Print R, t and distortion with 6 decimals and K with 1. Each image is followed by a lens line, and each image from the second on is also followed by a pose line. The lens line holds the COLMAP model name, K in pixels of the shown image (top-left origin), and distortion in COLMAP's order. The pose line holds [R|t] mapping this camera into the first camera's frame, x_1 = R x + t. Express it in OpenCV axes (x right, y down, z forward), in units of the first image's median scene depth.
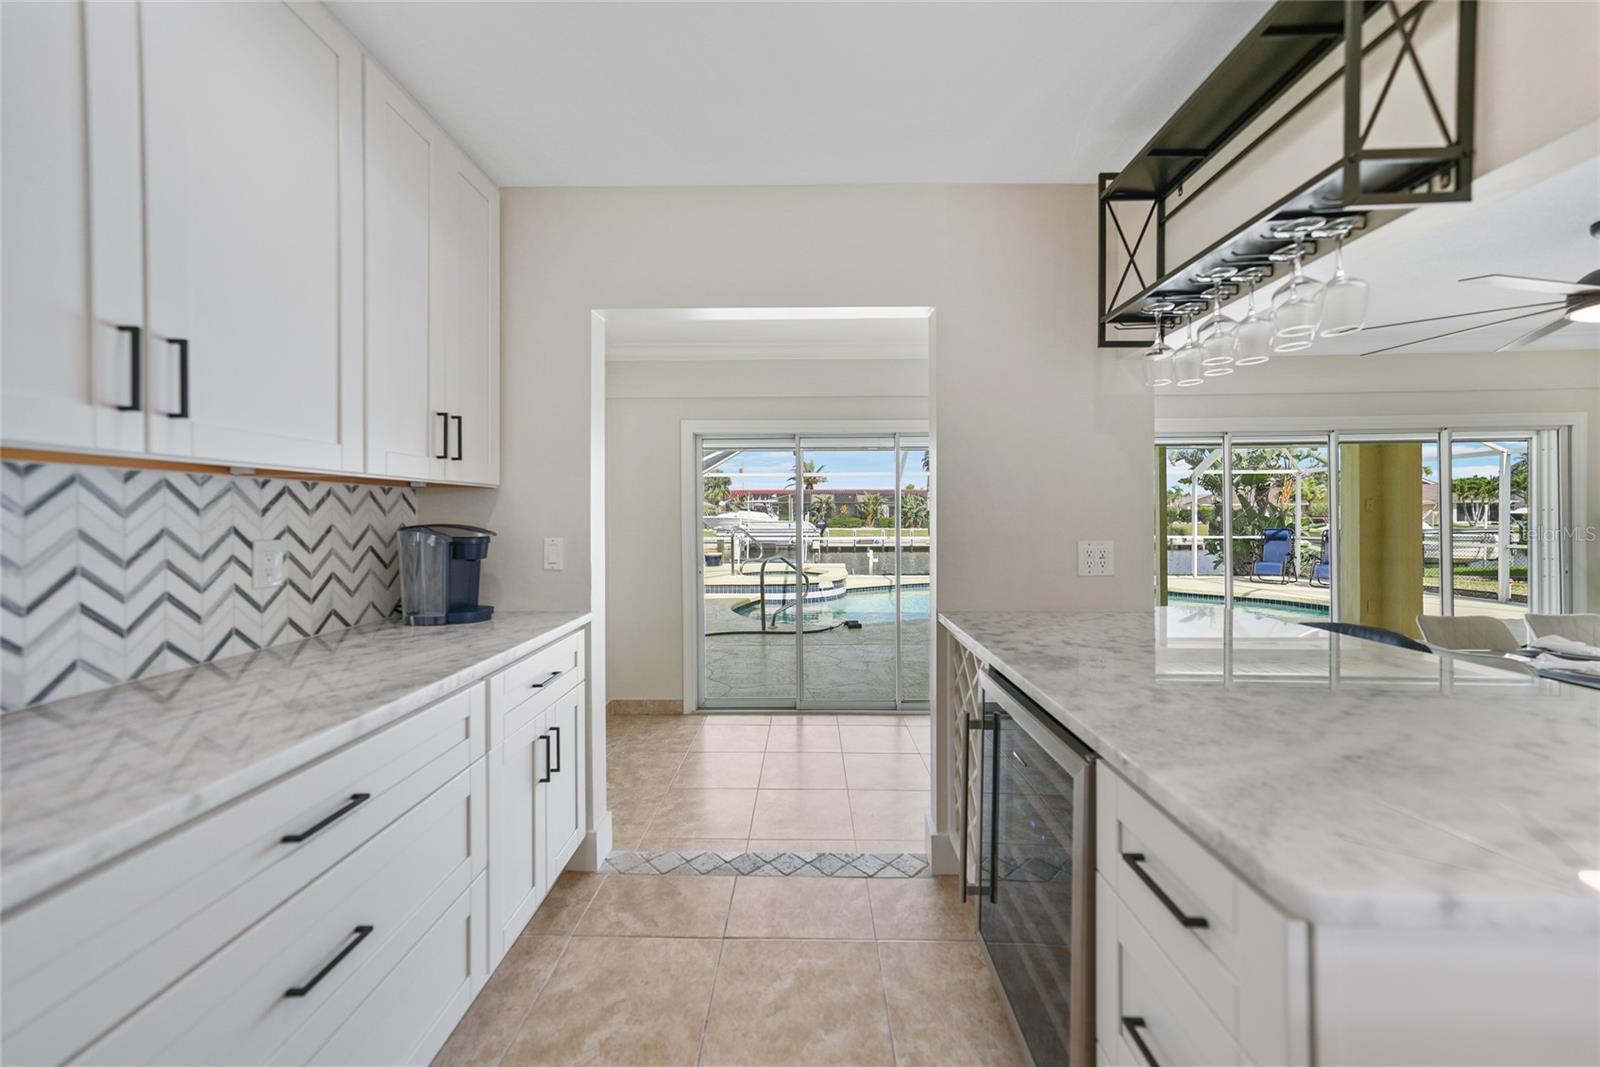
lens RADIAL K [[562.8, 0, 797.7], [0, 562.8, 516.2], [0, 0, 1]] dist [0.000237, 0.000038]
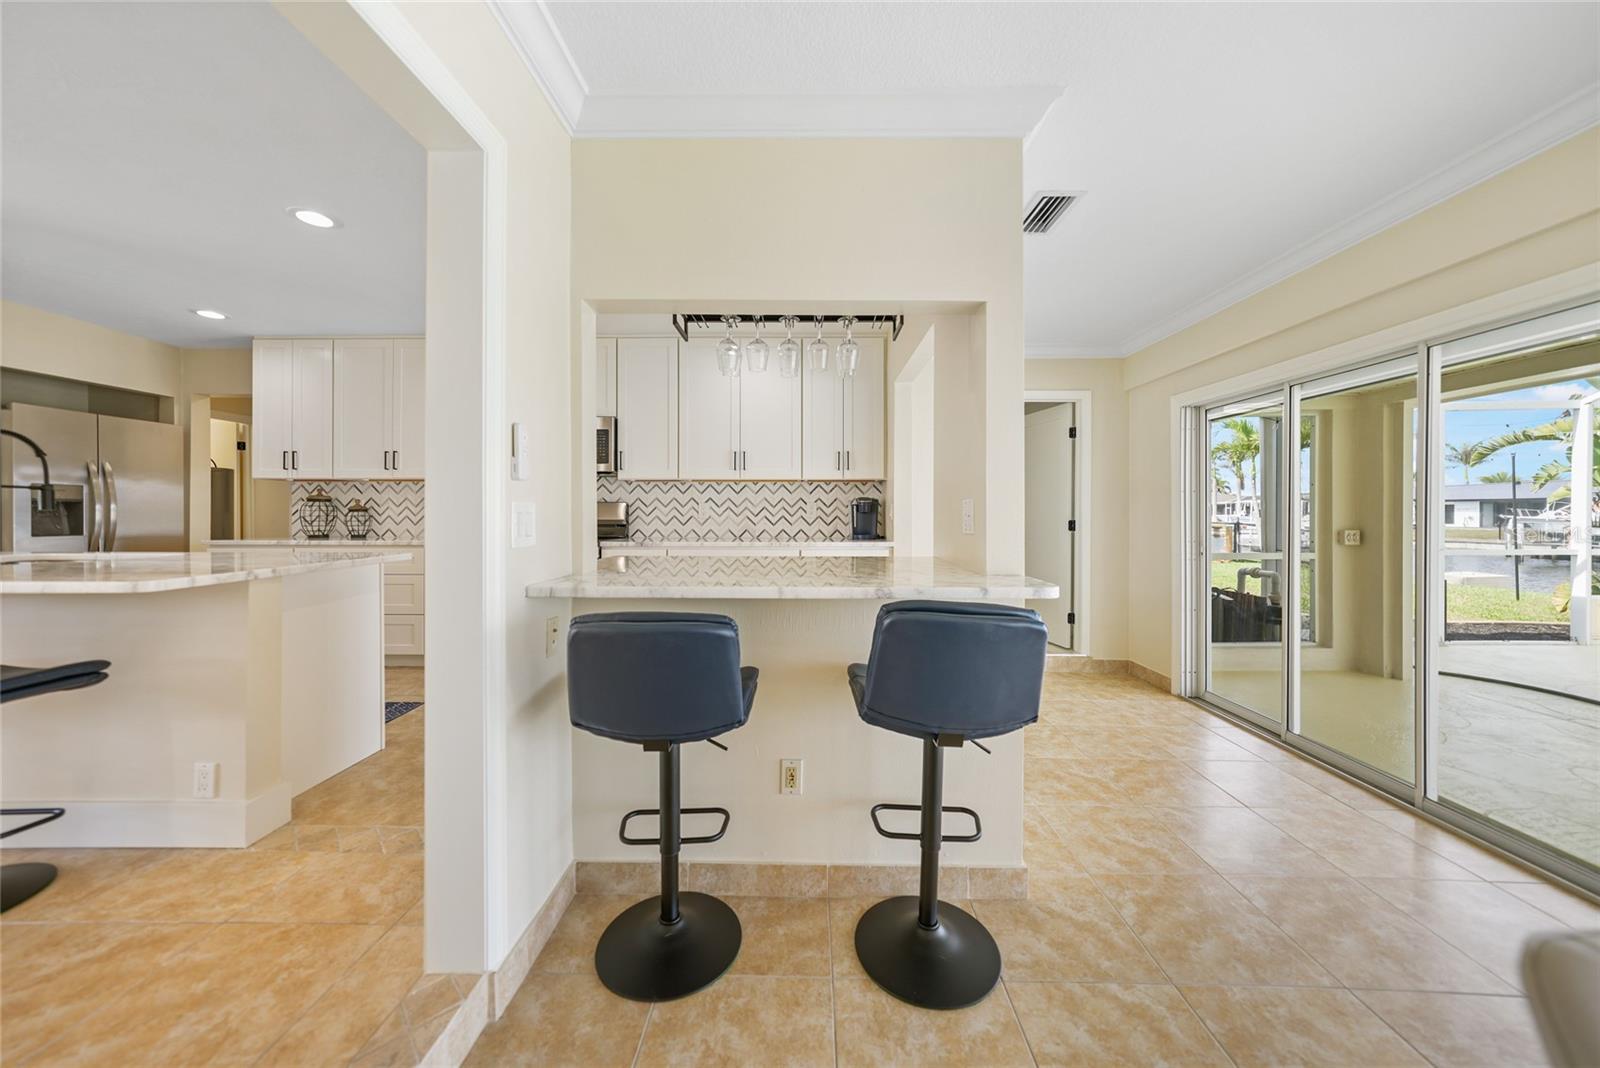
lens RADIAL K [[553.3, 0, 804.1], [0, 553.3, 513.5], [0, 0, 1]] dist [0.000641, 0.000091]
pose [[0.014148, 0.001869, -0.999898, 1.974999], [-0.004414, 0.999989, 0.001807, 0.094051], [0.999890, 0.004388, 0.014156, 0.879264]]
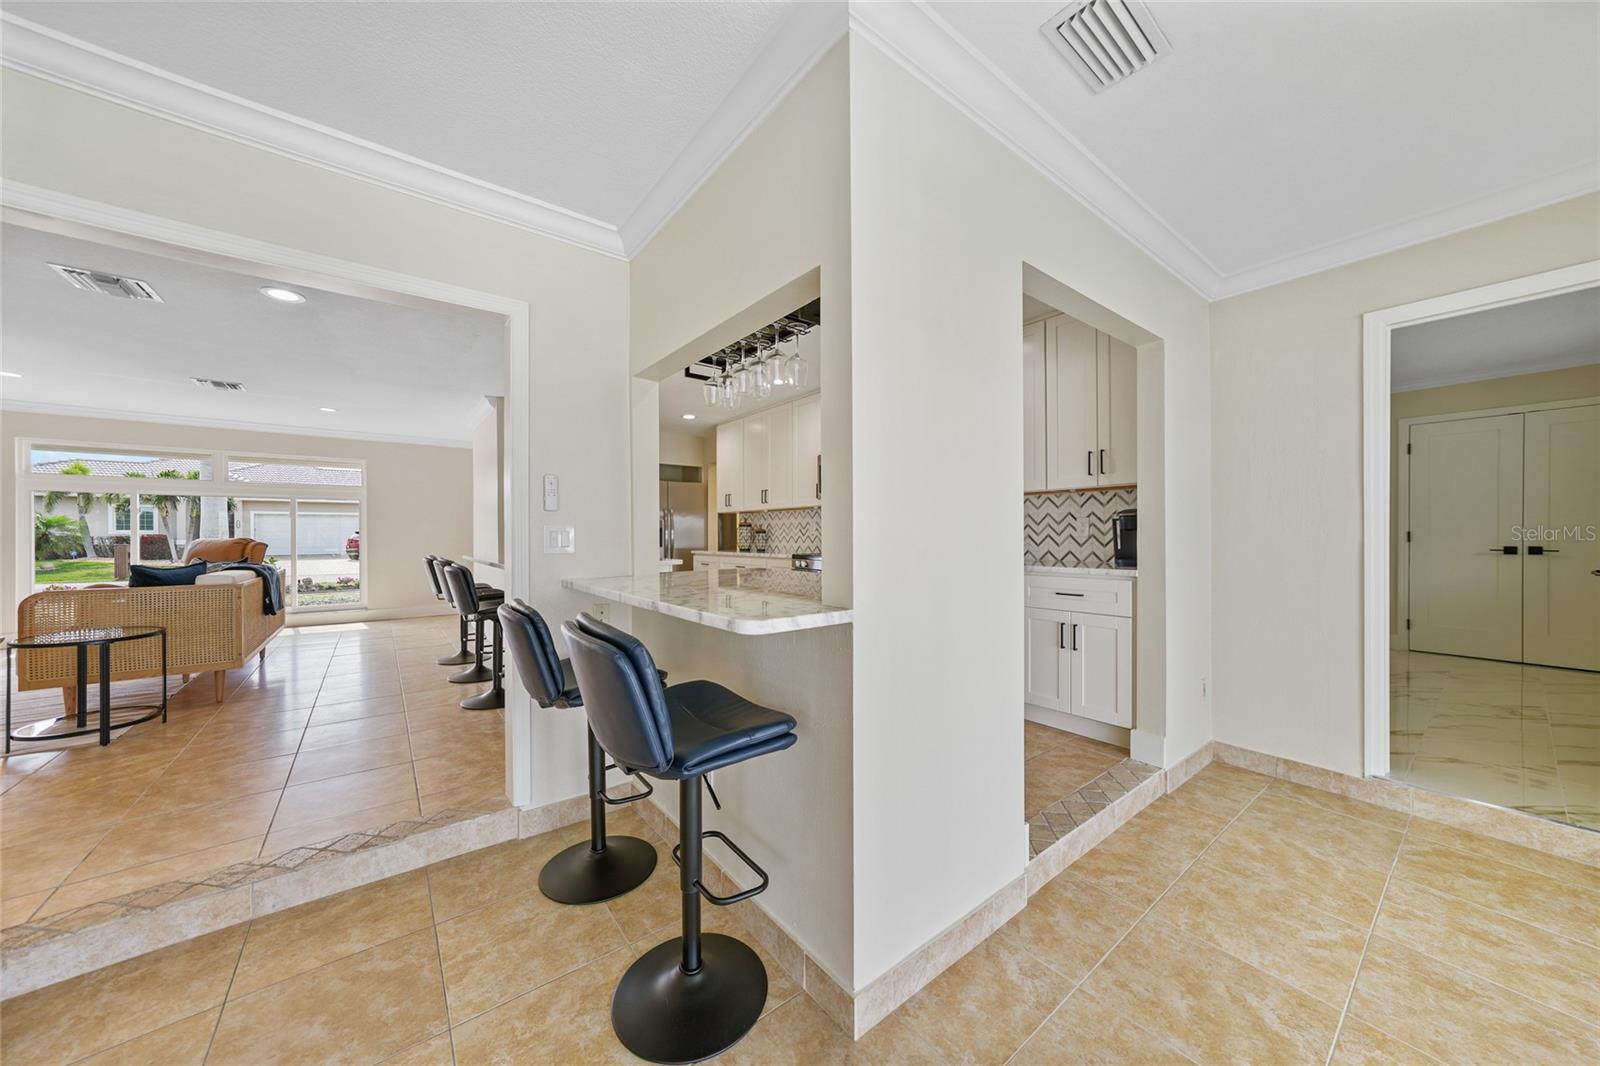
lens RADIAL K [[546.4, 0, 808.6], [0, 546.4, 536.9], [0, 0, 1]] dist [-0.026239, 0.009136]
pose [[-0.769667, 0.007043, -0.638407, 1.413328], [0.003583, 0.999971, 0.006712, 0.101655], [0.638436, 0.002879, -0.769670, 1.967945]]
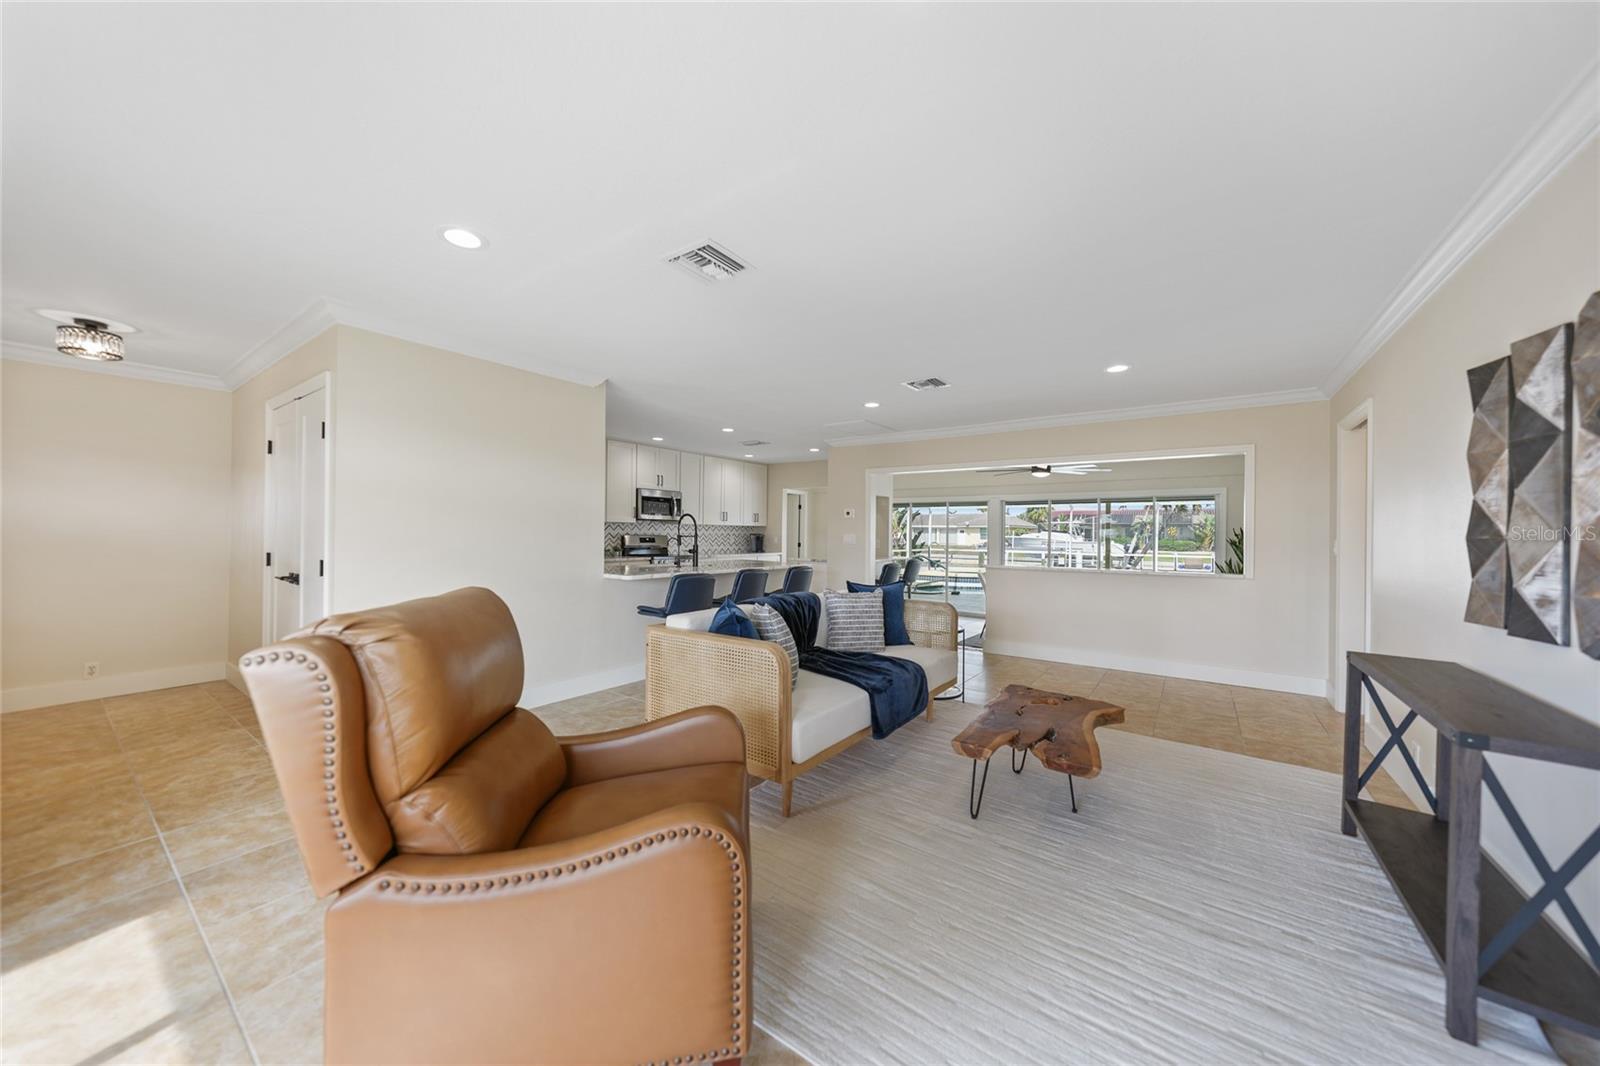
lens RADIAL K [[552.1, 0, 800.0], [0, 552.1, 533.0], [0, 0, 1]] dist [0.000026, 0.000002]
pose [[0.824857, 0.011361, -0.565227, 3.124132], [-0.014469, 0.999895, -0.001018, 0.007987], [0.565156, 0.009018, 0.824935, -3.602418]]
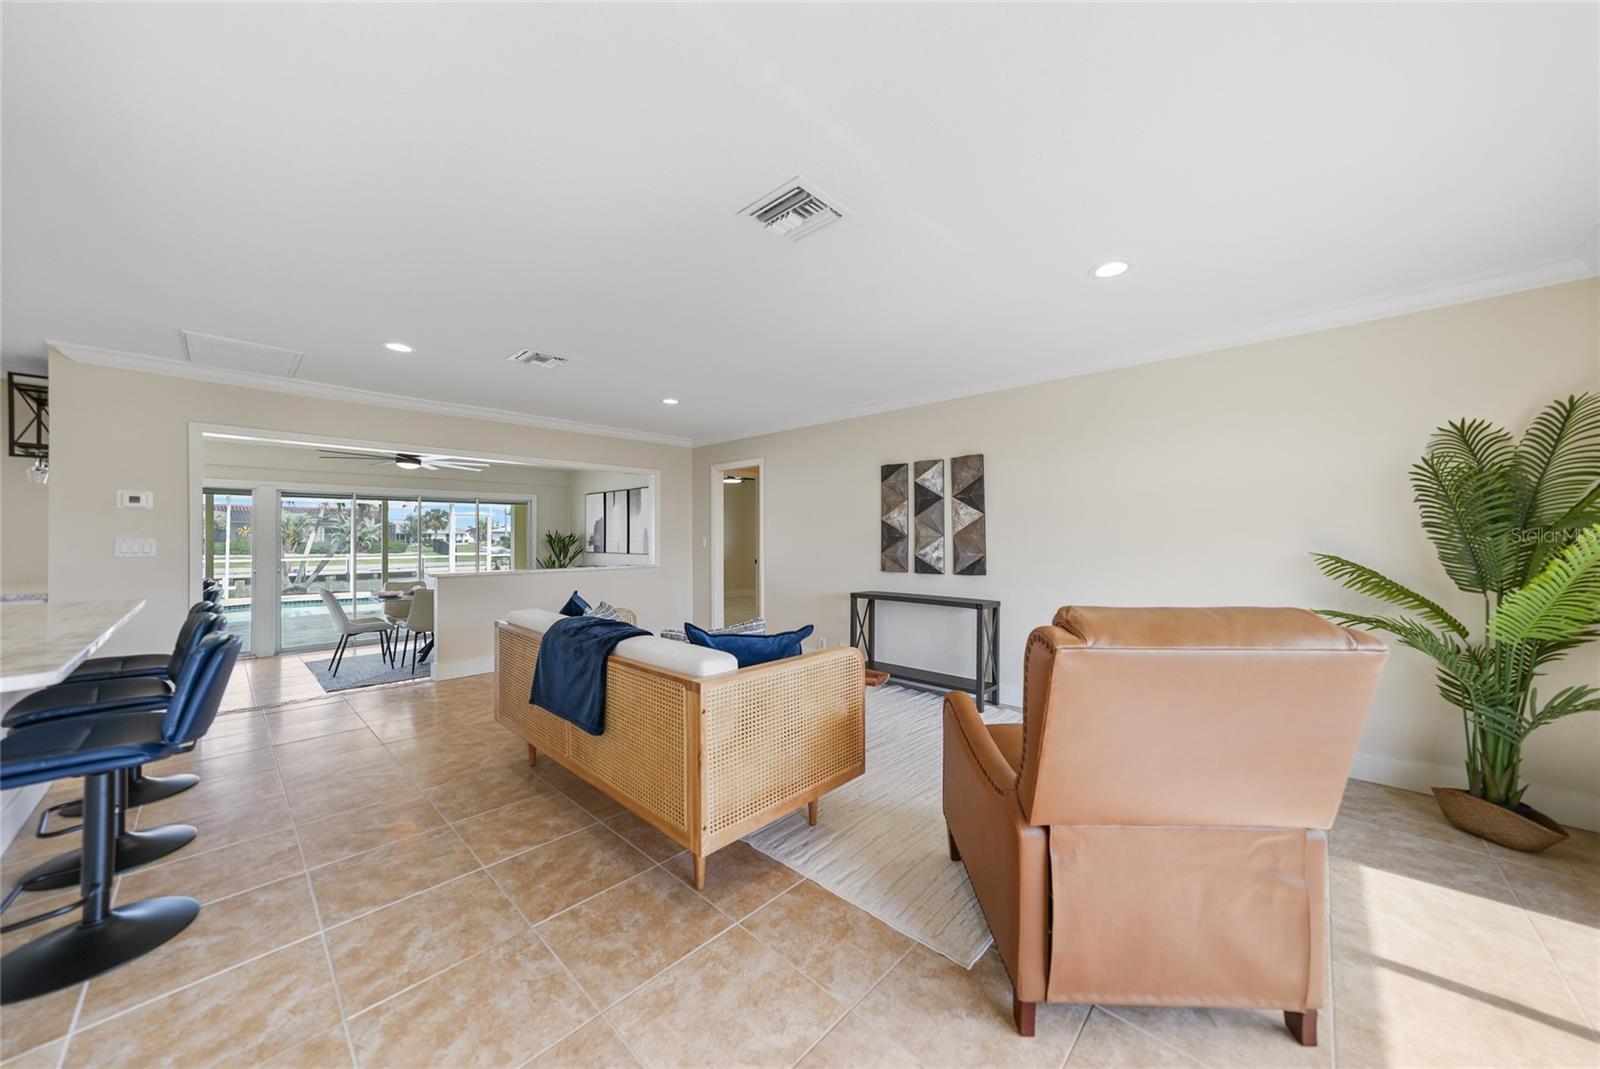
lens RADIAL K [[554.5, 0, 805.0], [0, 554.5, 544.8], [0, 0, 1]] dist [0.000091, 0.000029]
pose [[0.669299, -0.008313, 0.742947, 1.089552], [0.001873, 0.999953, 0.009501, 0.012250], [-0.742991, -0.004968, 0.669283, -3.360043]]
